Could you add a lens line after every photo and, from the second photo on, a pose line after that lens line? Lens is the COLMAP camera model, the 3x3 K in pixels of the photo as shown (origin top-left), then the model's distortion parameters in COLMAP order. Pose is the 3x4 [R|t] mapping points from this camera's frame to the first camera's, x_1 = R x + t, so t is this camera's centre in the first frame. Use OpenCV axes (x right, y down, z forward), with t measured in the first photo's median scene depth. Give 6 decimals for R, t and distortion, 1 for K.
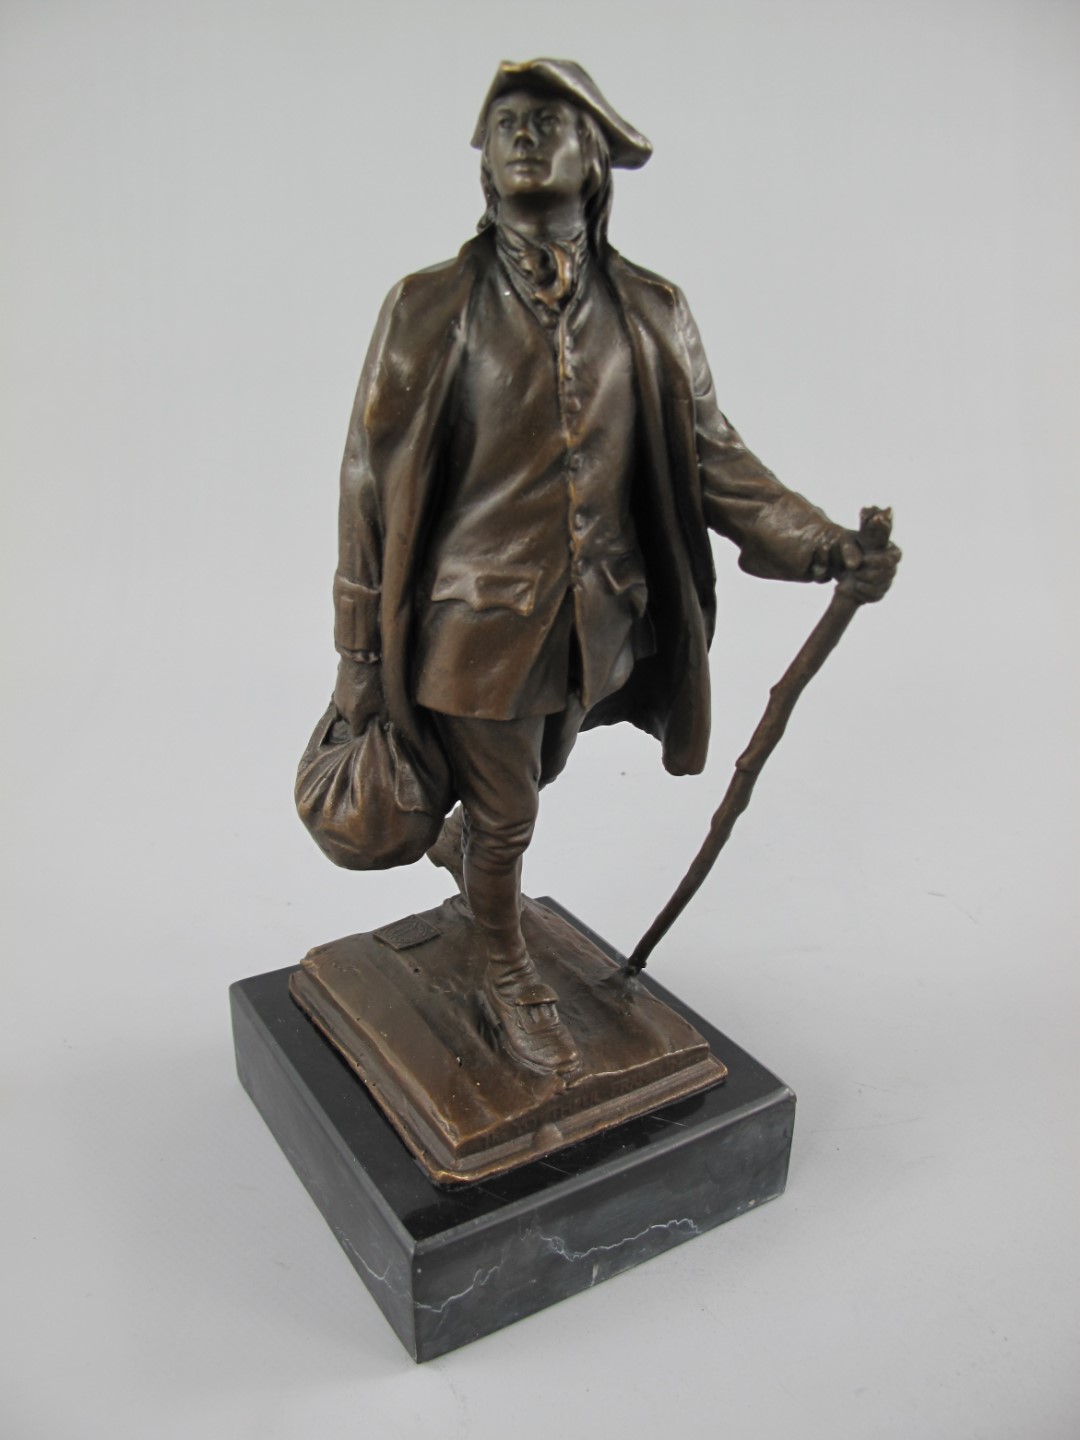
lens RADIAL K [[1244.2, 0, 543.3], [0, 1244.2, 726.4], [0, 0, 1]] dist [-0.019245, 0.002802]
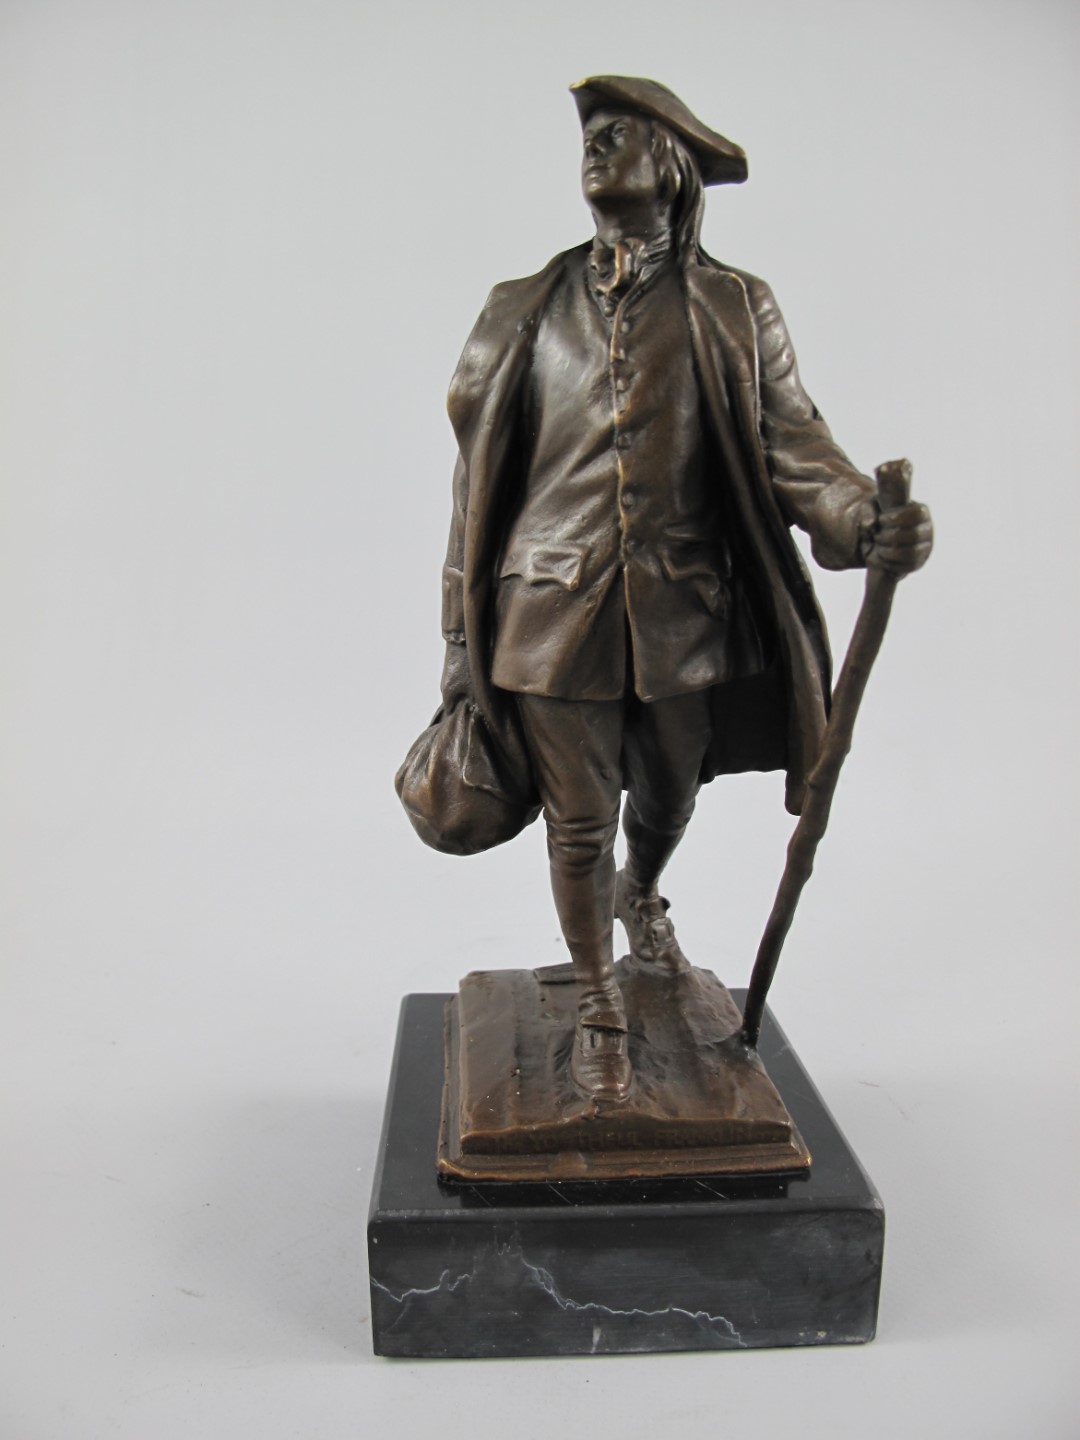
lens RADIAL K [[1244.2, 0, 547.5], [0, 1244.2, 717.7], [0, 0, 1]] dist [-0.019245, 0.002802]
pose [[0.875159, 0.062958, -0.479722, 0.448430], [-0.161840, 0.972477, -0.167619, 0.179902], [0.455966, 0.224331, 0.861261, 0.134191]]
